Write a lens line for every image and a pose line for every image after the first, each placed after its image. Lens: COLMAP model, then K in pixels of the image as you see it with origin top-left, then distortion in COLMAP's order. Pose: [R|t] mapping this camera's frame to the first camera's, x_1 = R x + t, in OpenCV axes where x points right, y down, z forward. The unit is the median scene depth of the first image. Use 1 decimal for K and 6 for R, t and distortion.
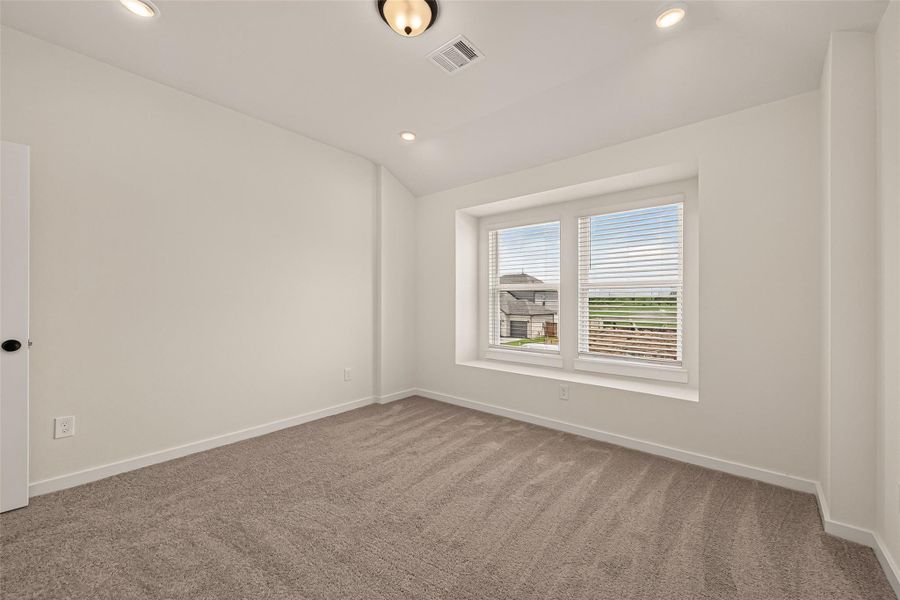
lens RADIAL K [[353.0, 0, 450.0], [0, 353.0, 300.0], [0, 0, 1]] dist [0.000200, -0.000026]
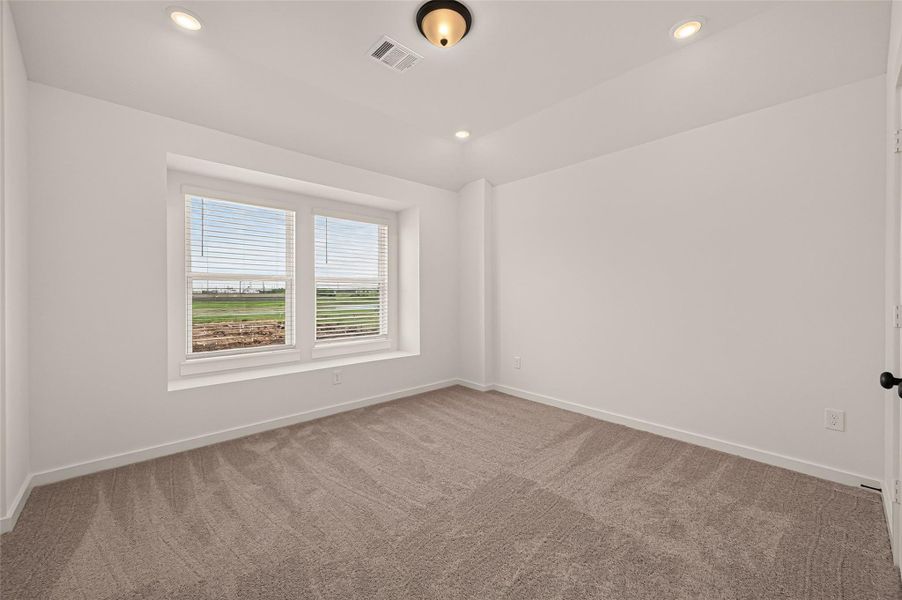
lens RADIAL K [[353.8, 0, 451.0], [0, 353.8, 300.0], [0, 0, 1]] dist [0.000200, -0.000026]
pose [[0.132520, -0.020453, 0.990969, -0.661208], [0.007829, 0.999777, 0.019588, 0.005963], [-0.991149, 0.005162, 0.132650, 0.483621]]
